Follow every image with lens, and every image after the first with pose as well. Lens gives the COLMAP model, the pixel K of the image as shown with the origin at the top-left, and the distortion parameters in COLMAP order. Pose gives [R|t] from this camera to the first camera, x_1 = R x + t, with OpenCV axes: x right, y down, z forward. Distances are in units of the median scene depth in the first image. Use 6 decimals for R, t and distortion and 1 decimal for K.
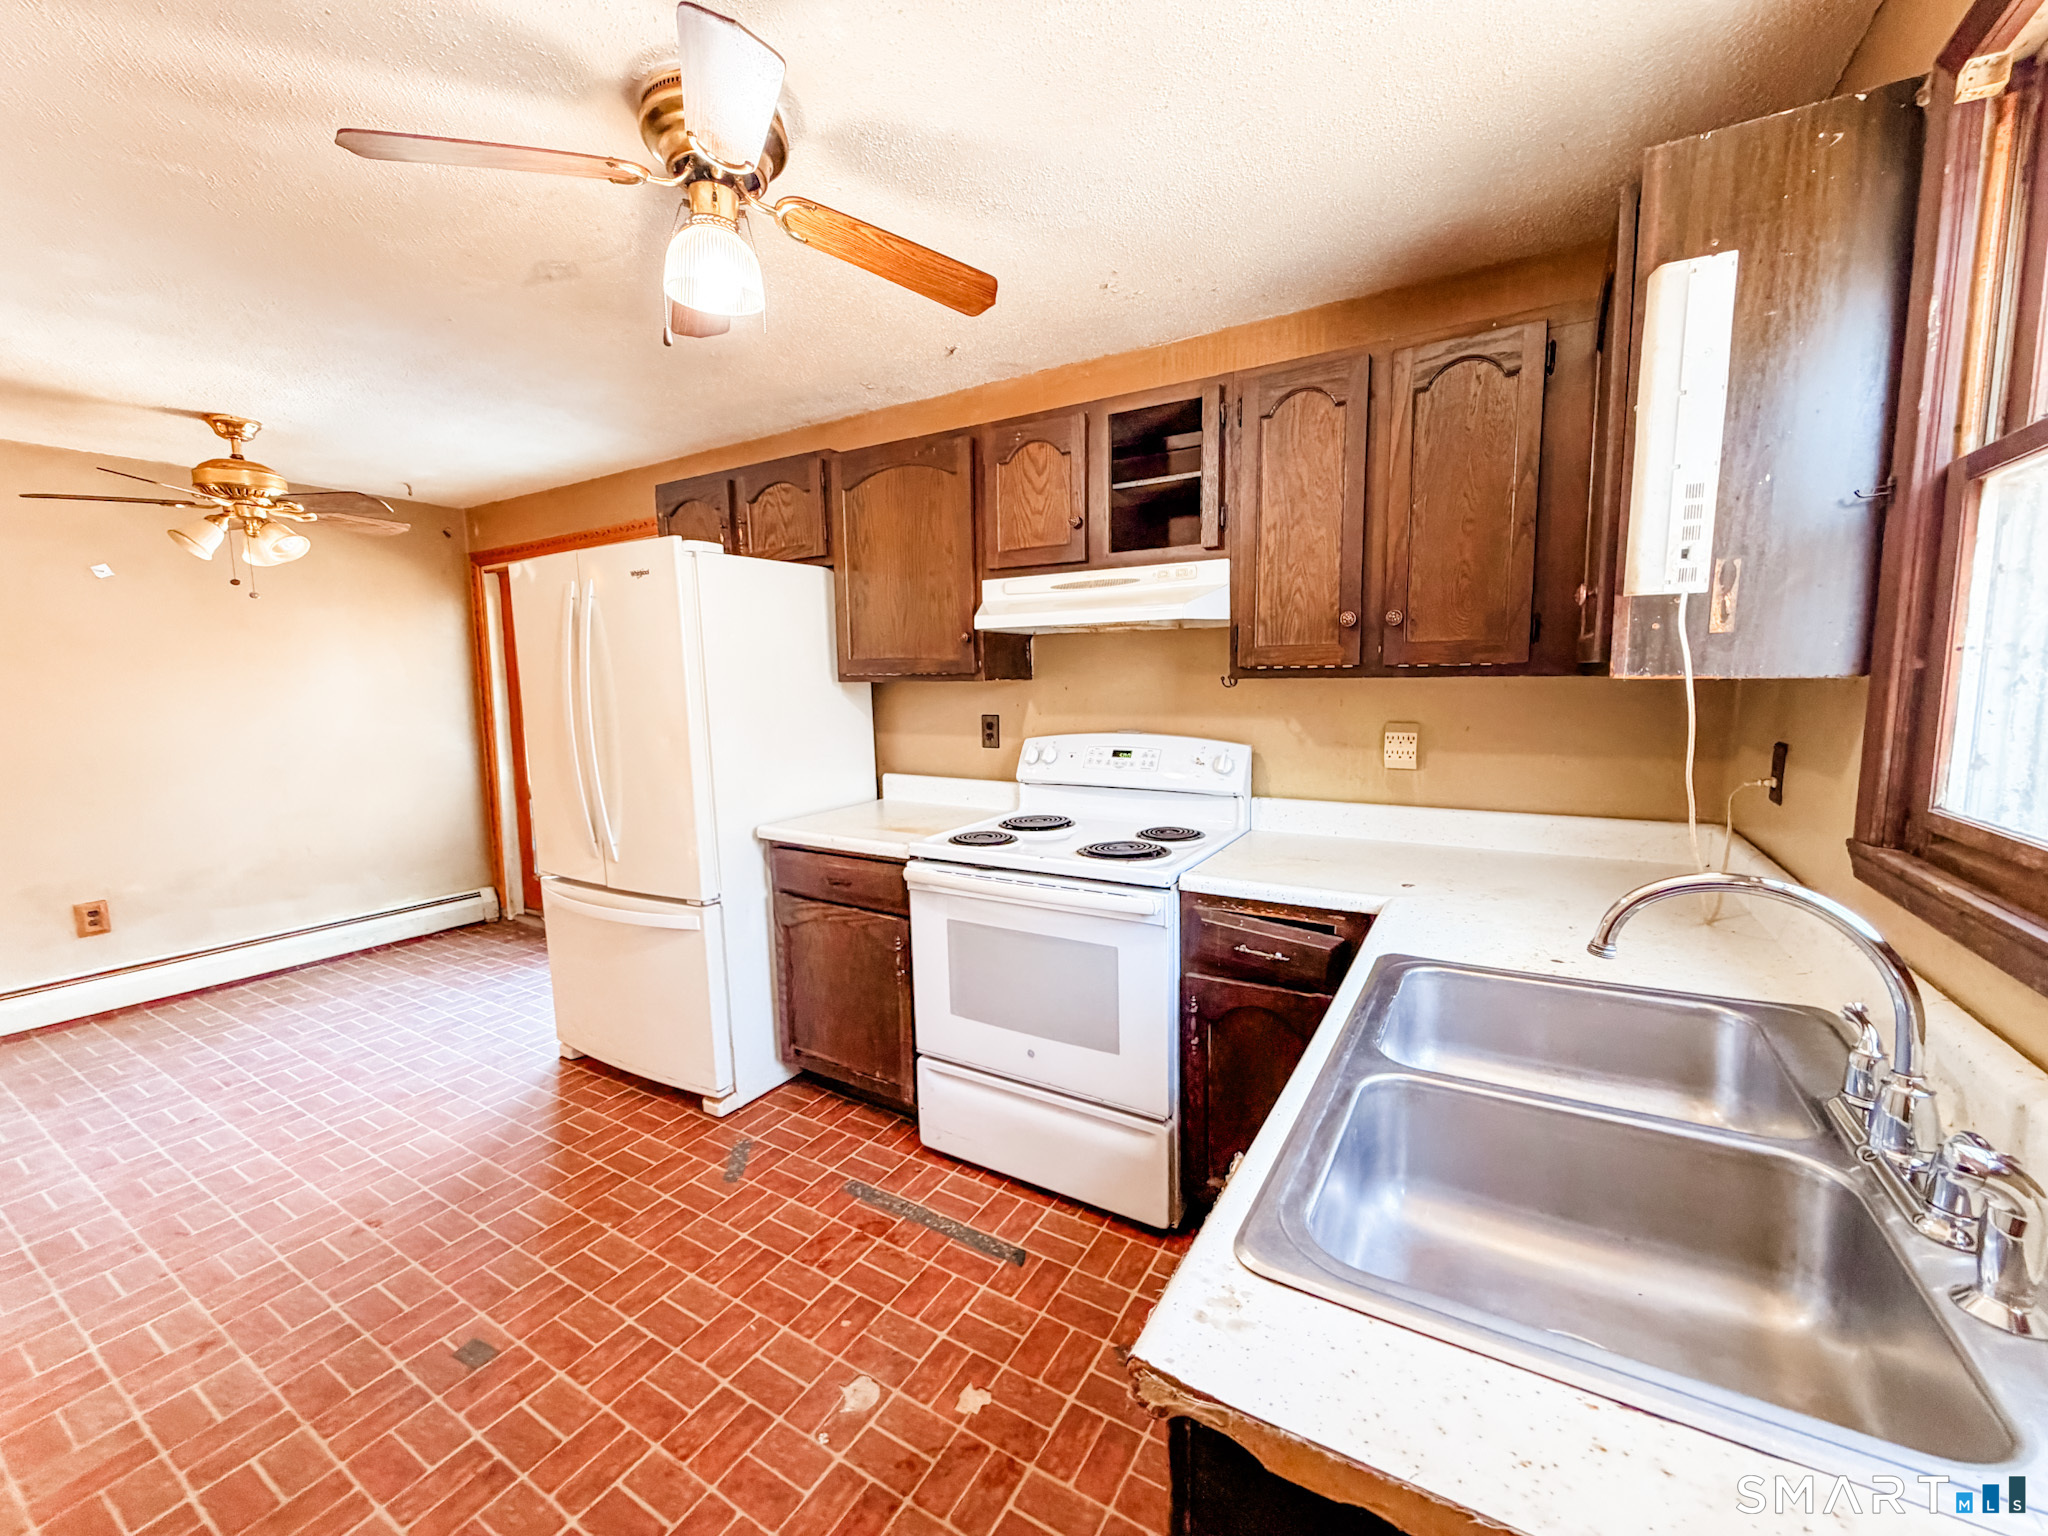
lens RADIAL K [[817.3, 0, 1024.5], [0, 817.3, 770.3], [0, 0, 1]] dist [-0.000425, -0.000112]
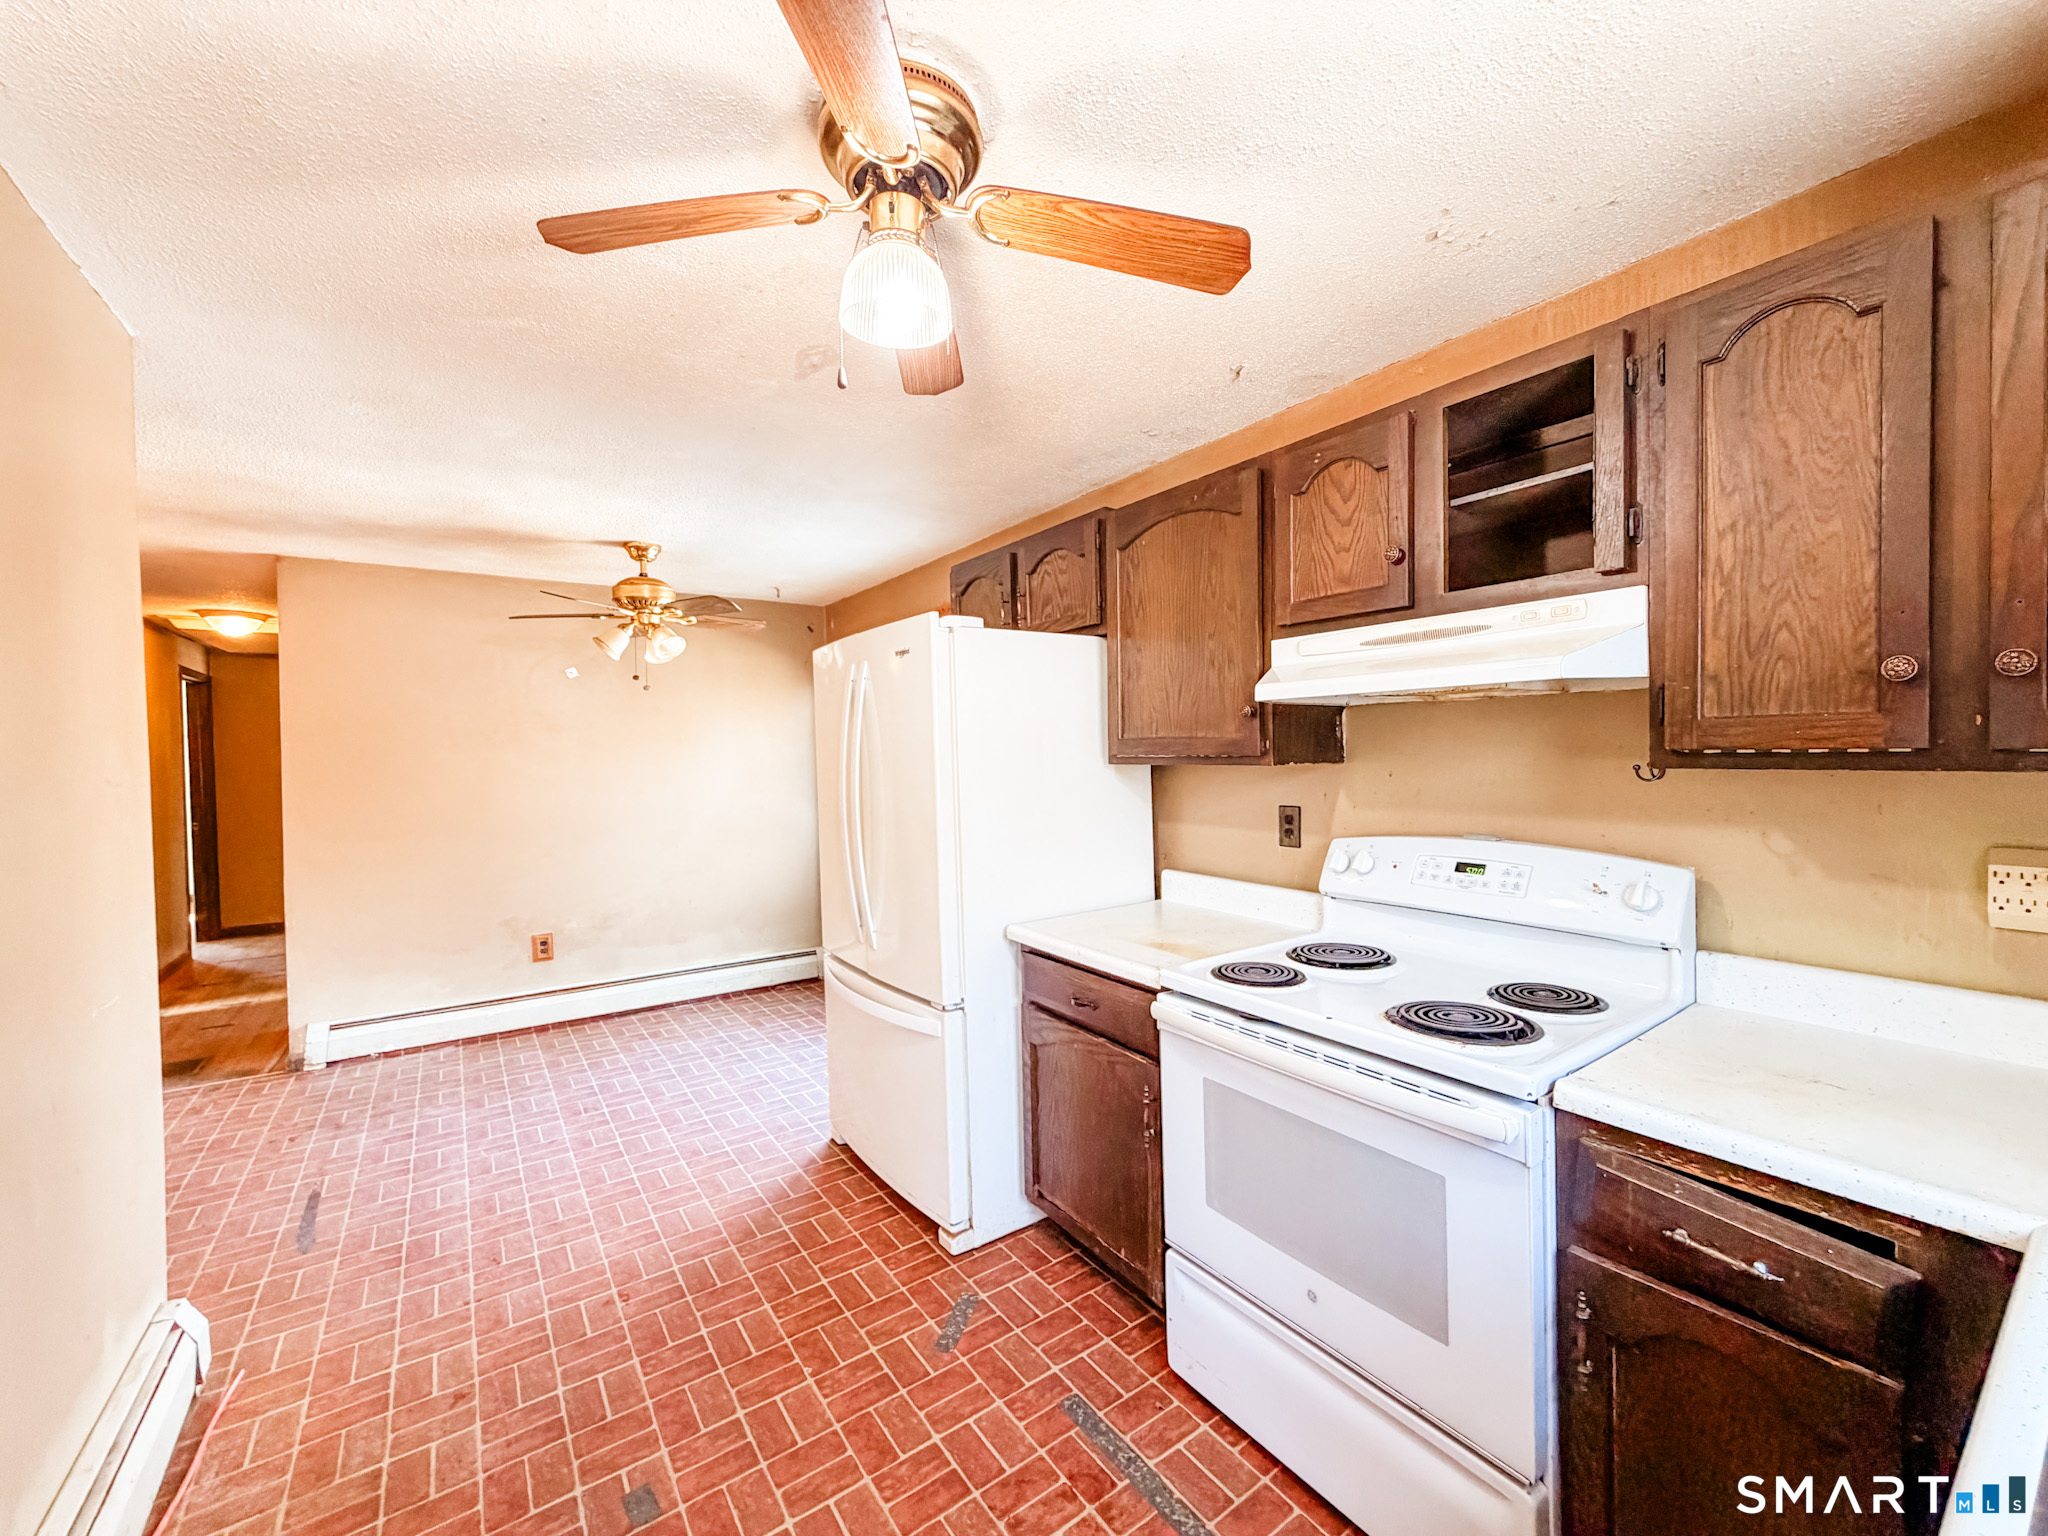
lens RADIAL K [[817.3, 0, 1026.6], [0, 817.3, 770.2], [0, 0, 1]] dist [-0.000425, -0.000112]
pose [[0.913871, 0.009112, -0.405903, 0.058379], [-0.044587, 0.995954, -0.078028, -0.035043], [0.403550, 0.089405, 0.910579, 0.198269]]
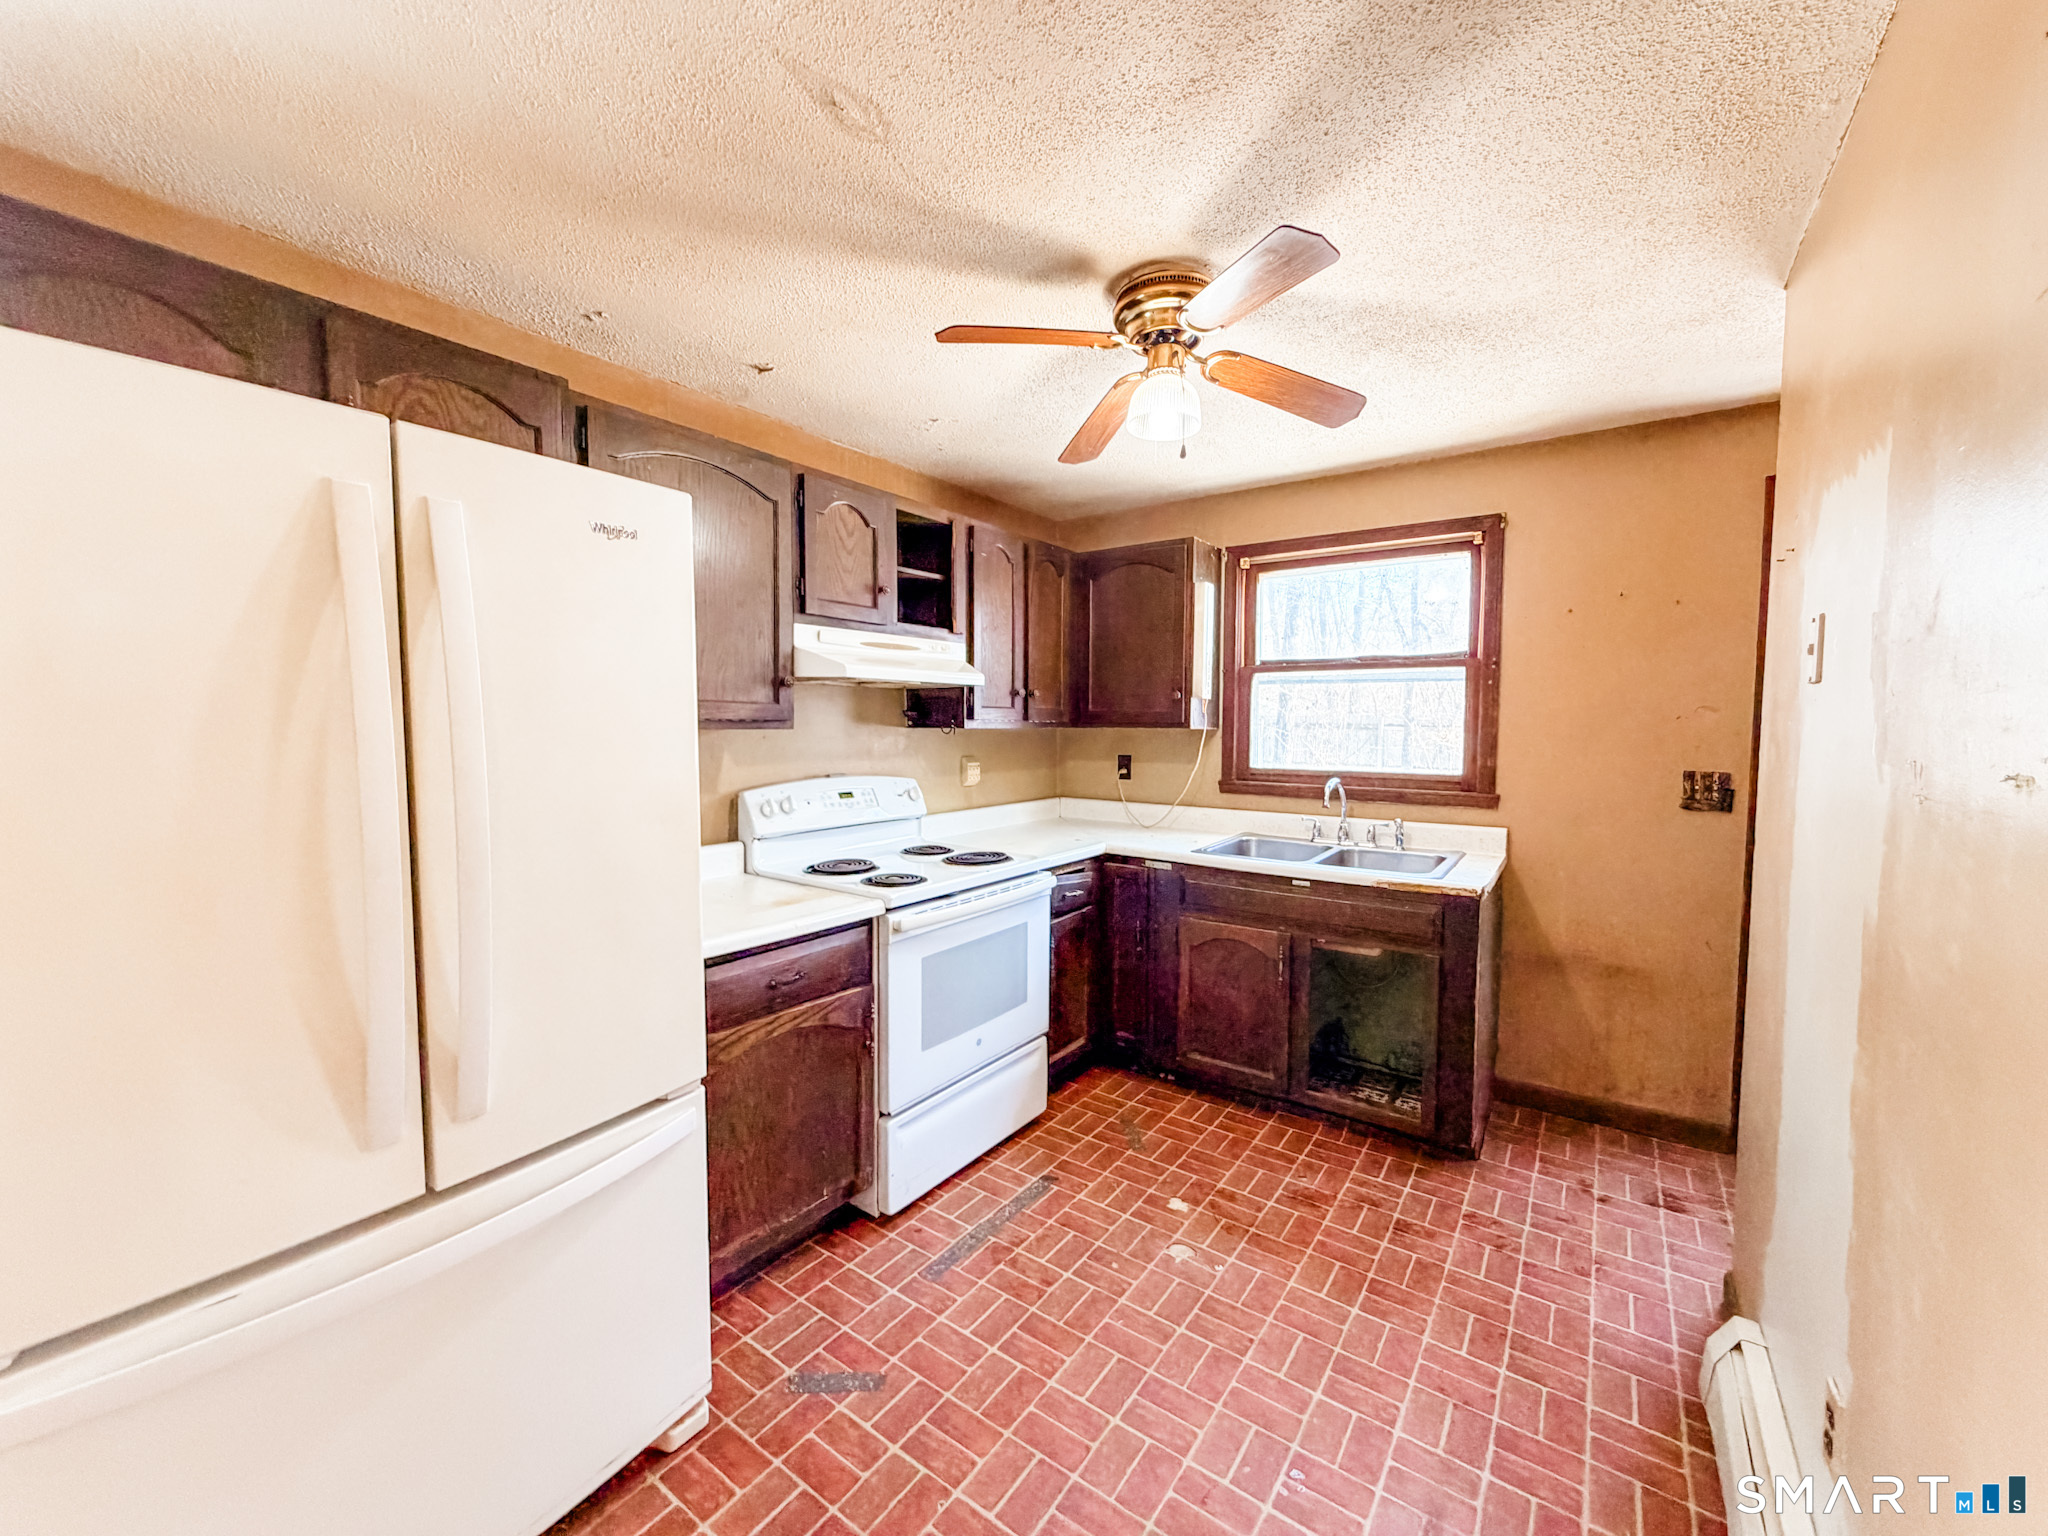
lens RADIAL K [[817.3, 0, 1026.9], [0, 817.3, 769.6], [0, 0, 1]] dist [-0.000425, -0.000112]
pose [[0.080894, -0.042807, 0.995803, -1.039346], [0.111998, 0.993140, 0.033594, -0.069539], [-0.990410, 0.108811, 0.085133, 0.713636]]
